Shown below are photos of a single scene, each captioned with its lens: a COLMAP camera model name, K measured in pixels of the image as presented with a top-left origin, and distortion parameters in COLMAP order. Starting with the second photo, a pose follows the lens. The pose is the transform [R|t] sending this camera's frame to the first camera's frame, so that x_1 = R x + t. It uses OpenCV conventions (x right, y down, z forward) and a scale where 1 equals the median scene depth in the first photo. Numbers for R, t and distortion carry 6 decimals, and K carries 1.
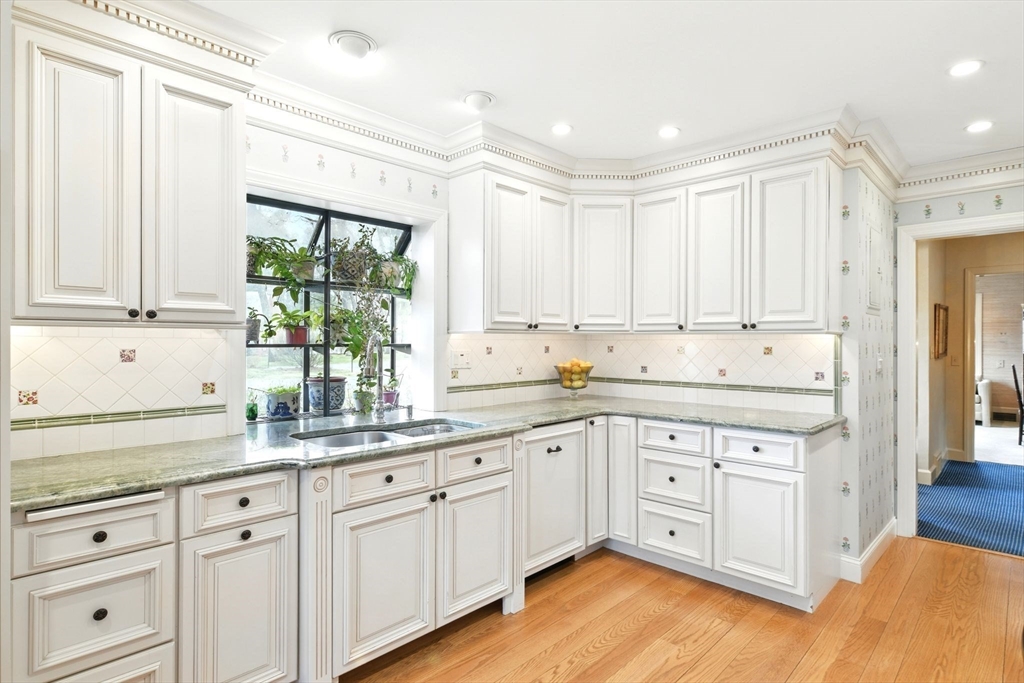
lens RADIAL K [[533.0, 0, 511.7], [0, 533.0, 341.1], [0, 0, 1]] dist [-0.006660, 0.000365]
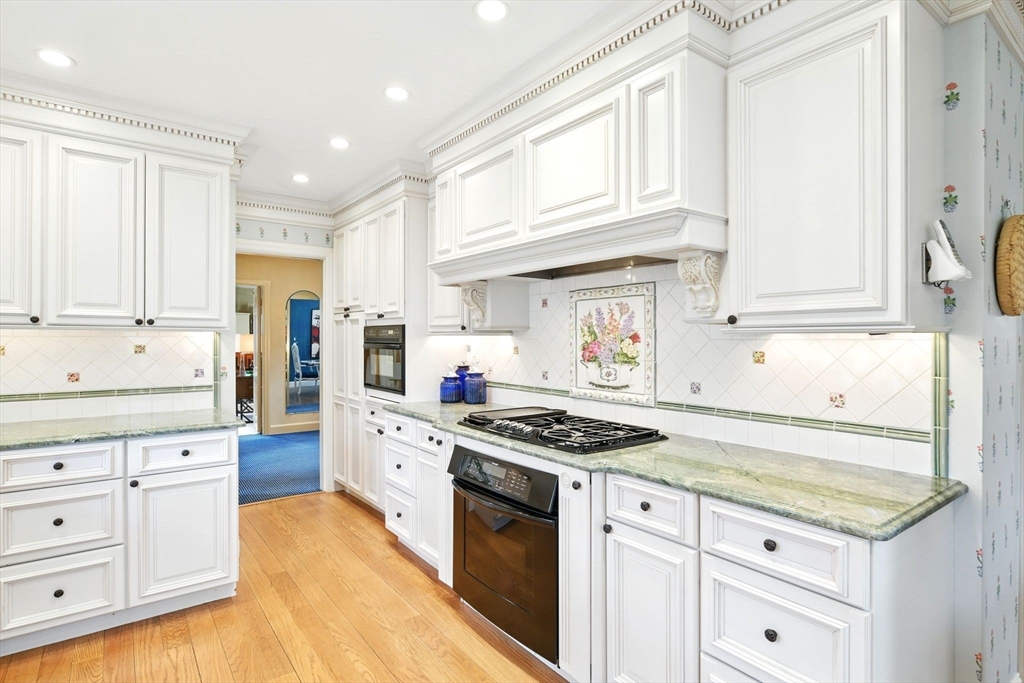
lens RADIAL K [[533.0, 0, 513.4], [0, 533.0, 340.5], [0, 0, 1]] dist [-0.006660, 0.000365]
pose [[0.146316, -0.002134, 0.989236, -0.354909], [-0.001502, 0.999996, 0.002379, 0.000195], [-0.989237, -0.001834, 0.146312, 0.261963]]
